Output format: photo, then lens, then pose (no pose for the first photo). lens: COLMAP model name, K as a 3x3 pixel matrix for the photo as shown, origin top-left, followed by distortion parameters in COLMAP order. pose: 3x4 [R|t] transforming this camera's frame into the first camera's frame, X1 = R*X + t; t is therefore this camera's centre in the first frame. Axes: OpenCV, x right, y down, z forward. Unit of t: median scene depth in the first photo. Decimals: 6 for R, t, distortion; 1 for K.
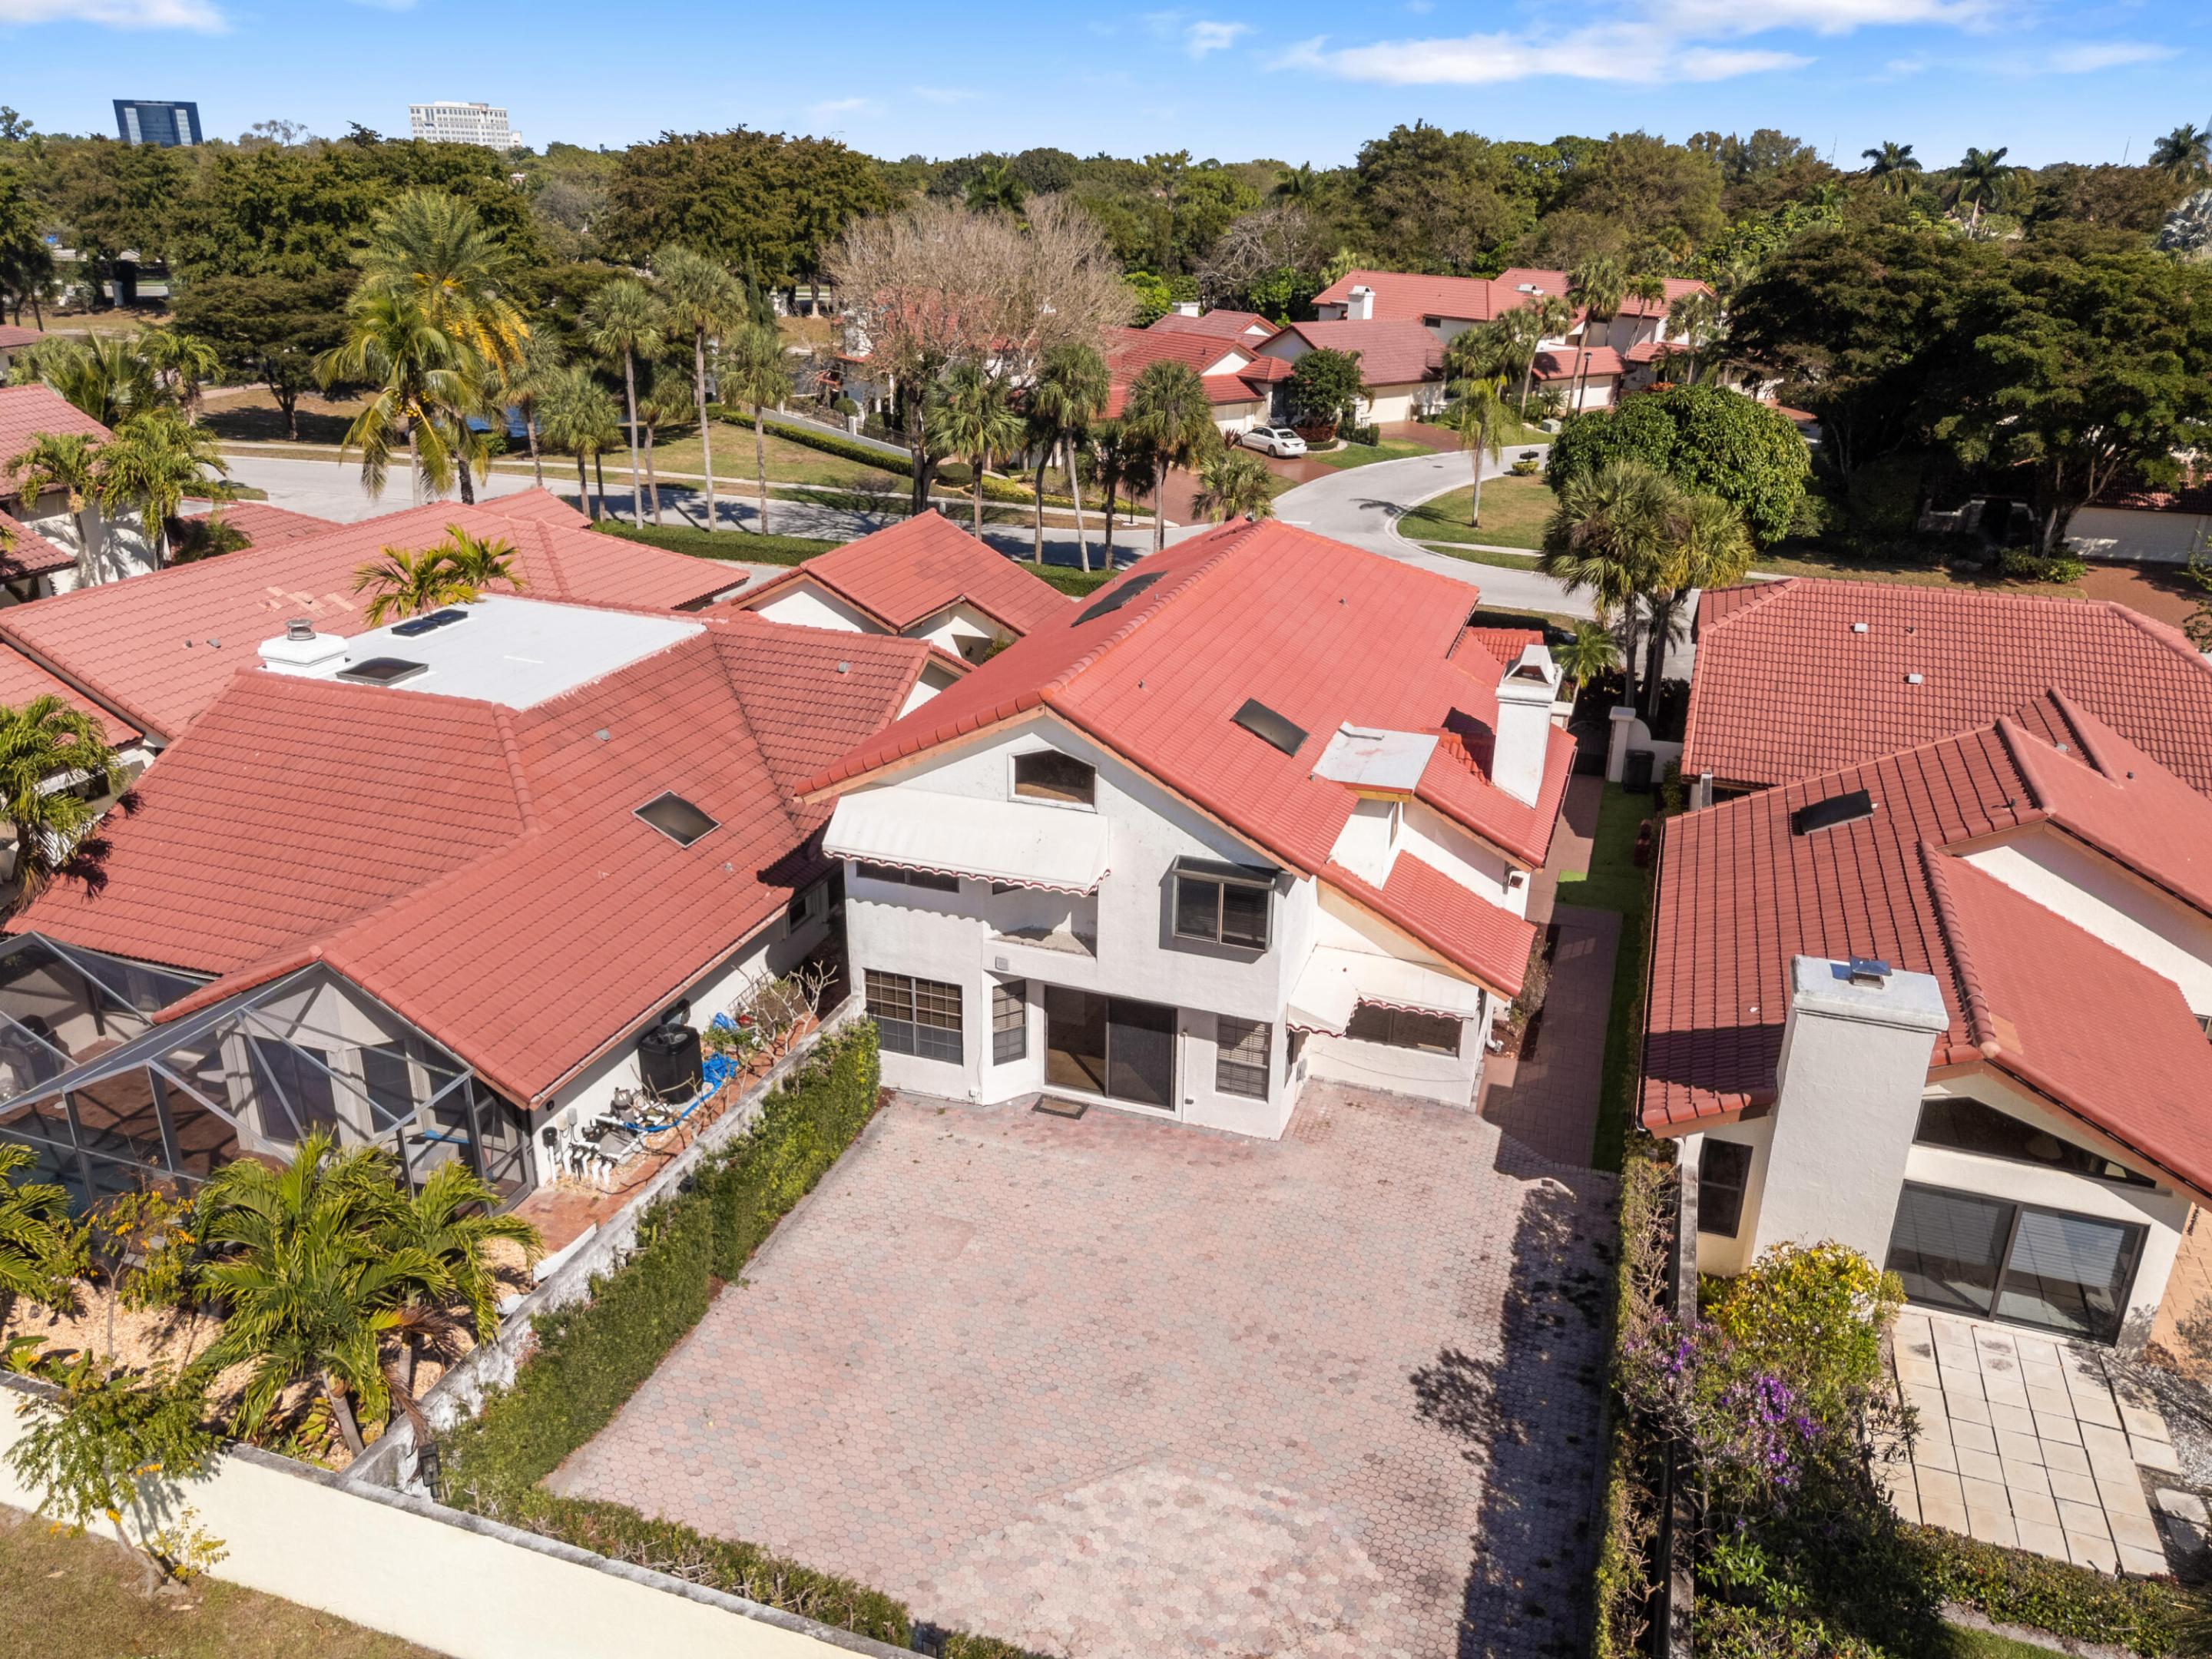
lens RADIAL K [[1619.0, 0, 1106.0], [0, 1619.0, 829.5], [0, 0, 1]] dist [0.065855, -0.044898]
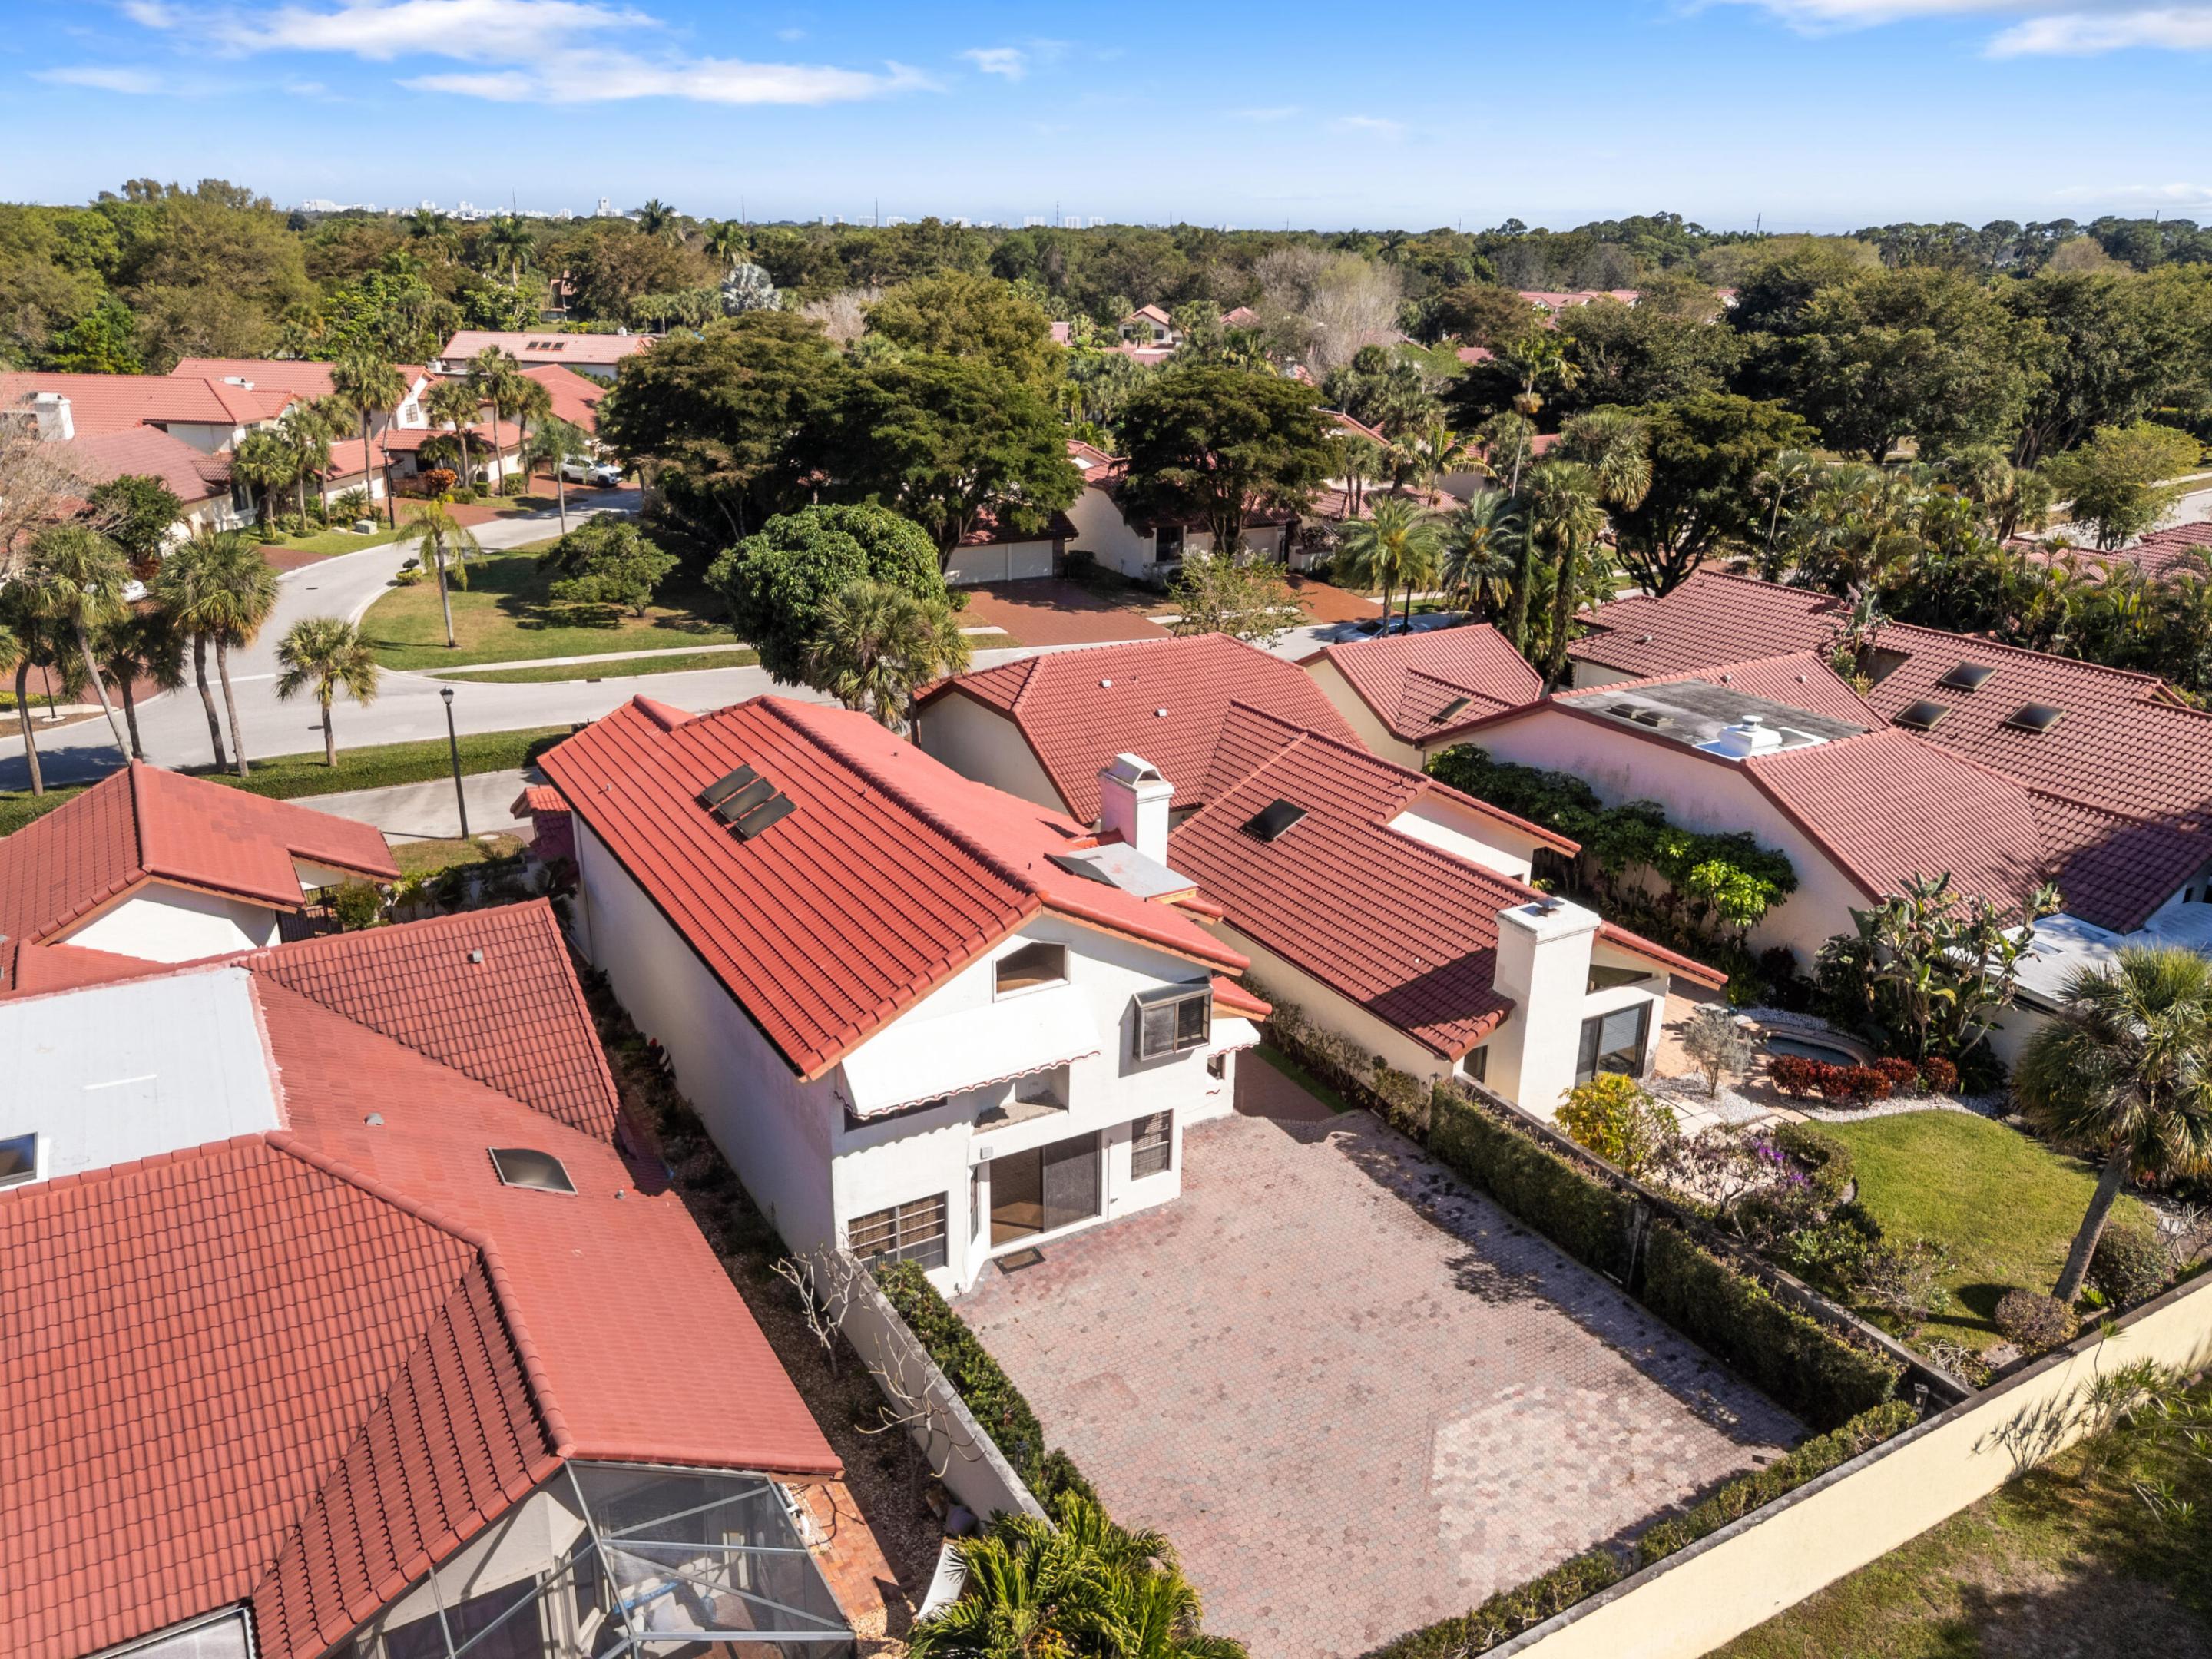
lens RADIAL K [[1619.0, 0, 1106.0], [0, 1619.0, 829.5], [0, 0, 1]] dist [0.065855, -0.044898]
pose [[0.653815, -0.269255, 0.707126, -0.689362], [0.283245, 0.953688, 0.101248, -0.200507], [-0.701640, 0.134092, 0.699801, 0.153884]]
